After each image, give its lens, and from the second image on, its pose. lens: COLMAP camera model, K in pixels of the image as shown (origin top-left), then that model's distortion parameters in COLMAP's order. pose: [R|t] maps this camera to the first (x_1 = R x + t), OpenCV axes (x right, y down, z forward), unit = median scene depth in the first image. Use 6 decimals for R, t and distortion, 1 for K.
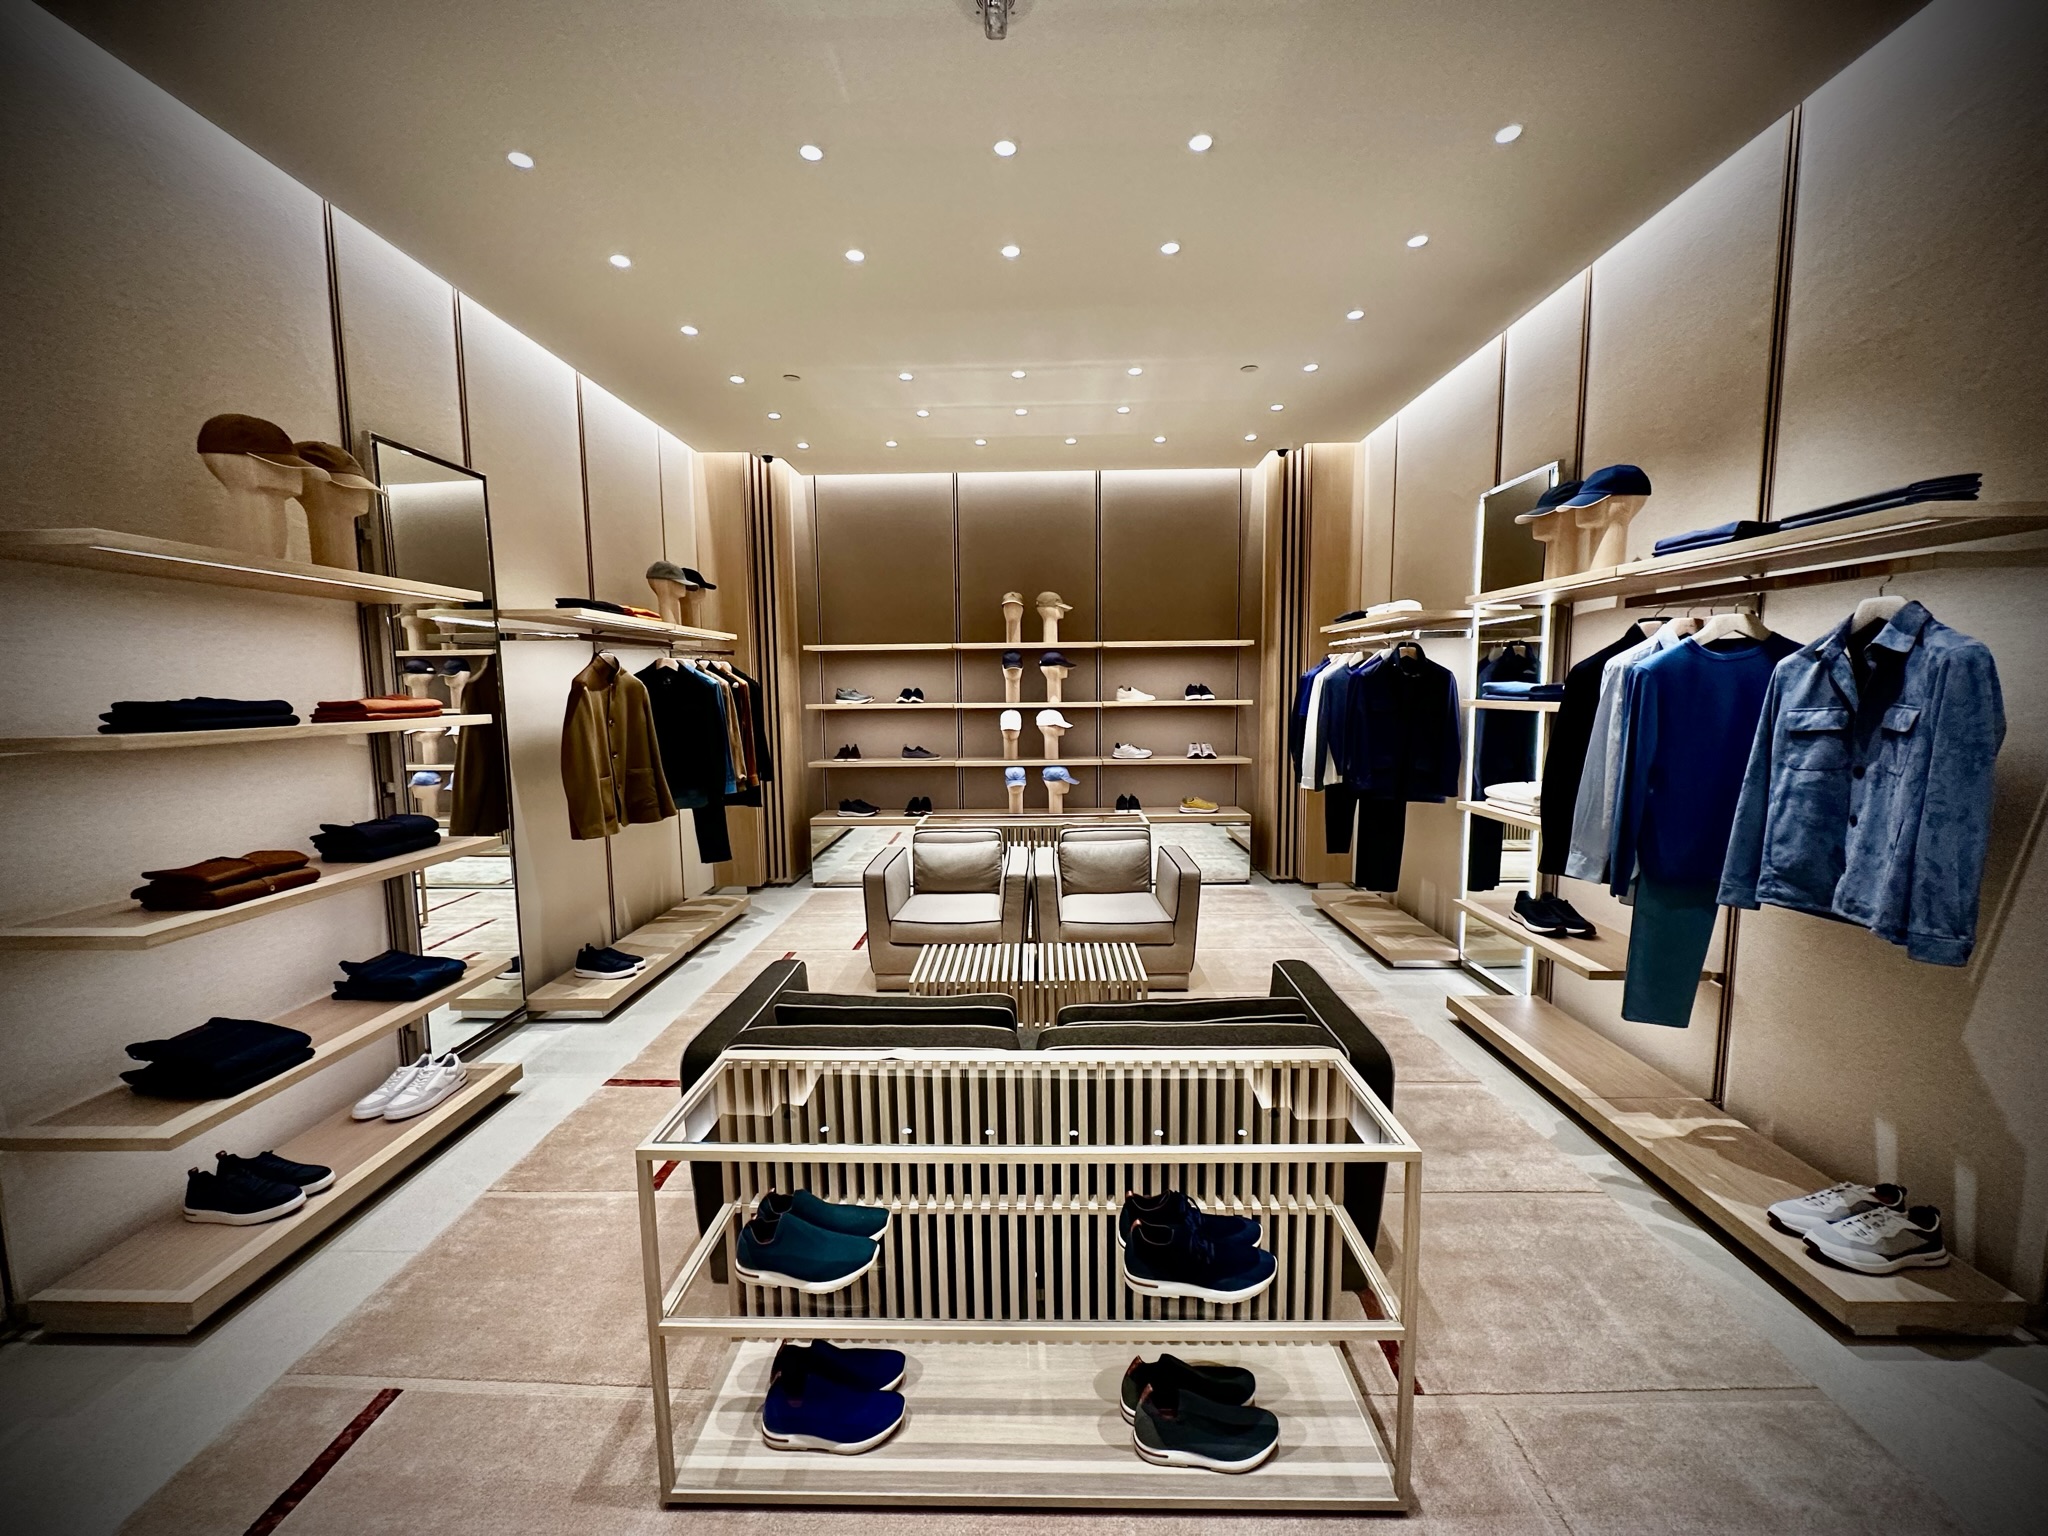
lens RADIAL K [[812.7, 0, 1024.0], [0, 812.7, 768.0], [0, 0, 1]] dist [0.000039, 0.000371]
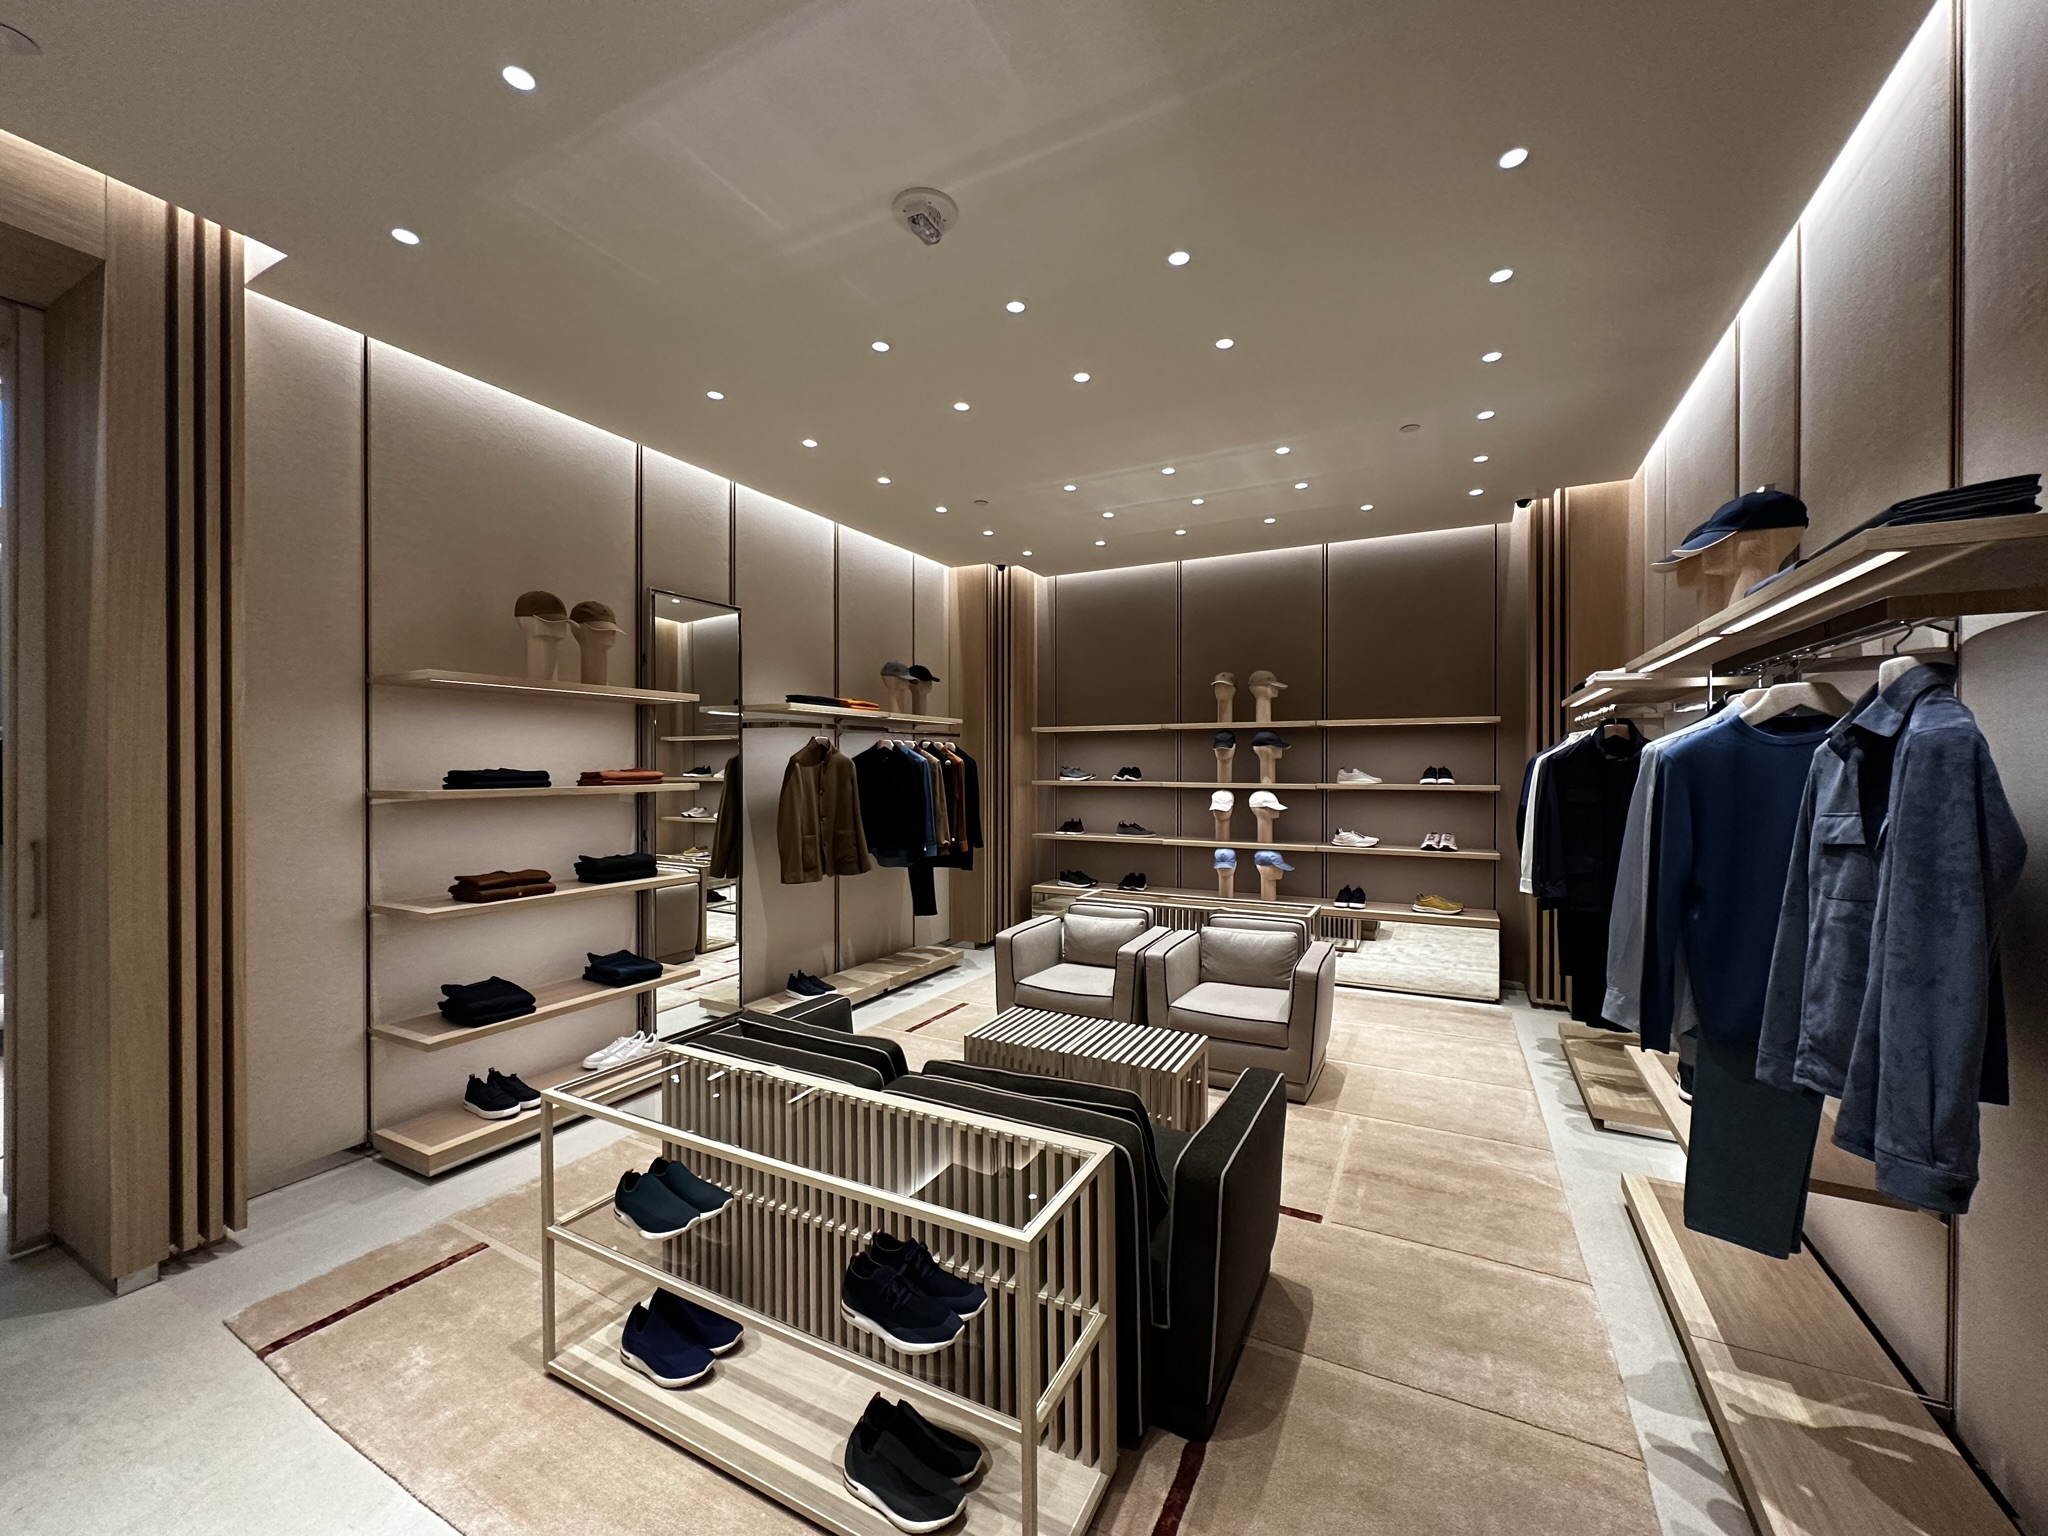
lens RADIAL K [[812.7, 0, 1024.0], [0, 812.7, 768.0], [0, 0, 1]] dist [0.000039, 0.000371]
pose [[0.895396, 0.012628, -0.445091, 0.321309], [-0.054372, 0.995218, -0.081145, -0.007888], [0.441938, 0.096857, 0.891801, 0.020373]]
